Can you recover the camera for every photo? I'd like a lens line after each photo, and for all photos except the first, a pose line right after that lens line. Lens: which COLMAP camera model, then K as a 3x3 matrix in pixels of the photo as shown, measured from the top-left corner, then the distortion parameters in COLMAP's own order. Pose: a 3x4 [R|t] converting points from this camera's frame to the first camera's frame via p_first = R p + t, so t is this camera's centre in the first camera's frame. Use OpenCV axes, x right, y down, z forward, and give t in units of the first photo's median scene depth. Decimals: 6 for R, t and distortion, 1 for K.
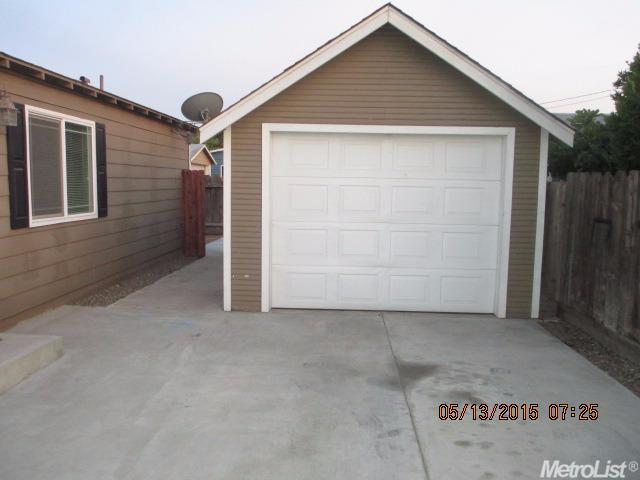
lens RADIAL K [[523.7, 0, 320.0], [0, 523.7, 240.0], [0, 0, 1]] dist [-0.051902, 0.005296]
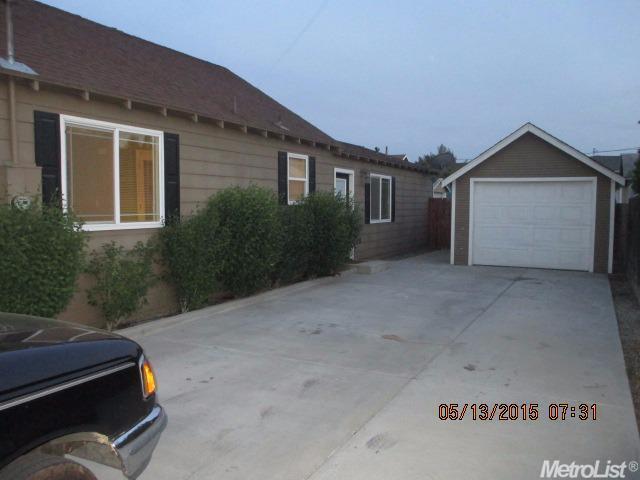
lens RADIAL K [[523.7, 0, 320.0], [0, 523.7, 240.0], [0, 0, 1]] dist [-0.051902, 0.005296]
pose [[0.904012, 0.019509, -0.427061, 0.245401], [-0.038101, 0.998660, -0.035032, 0.130789], [0.425805, 0.047941, 0.903544, -1.170344]]
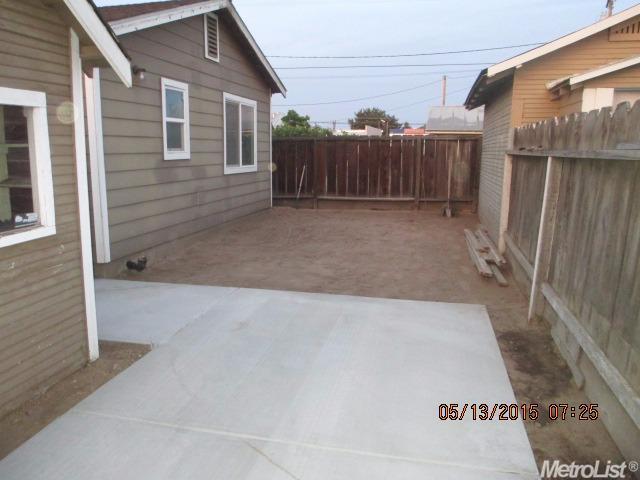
lens RADIAL K [[523.7, 0, 320.0], [0, 523.7, 240.0], [0, 0, 1]] dist [-0.051902, 0.005296]
pose [[0.986655, 0.029256, -0.160174, -0.010858], [-0.017125, 0.996915, 0.076600, 0.046838], [0.161921, -0.072835, 0.984112, -0.496570]]
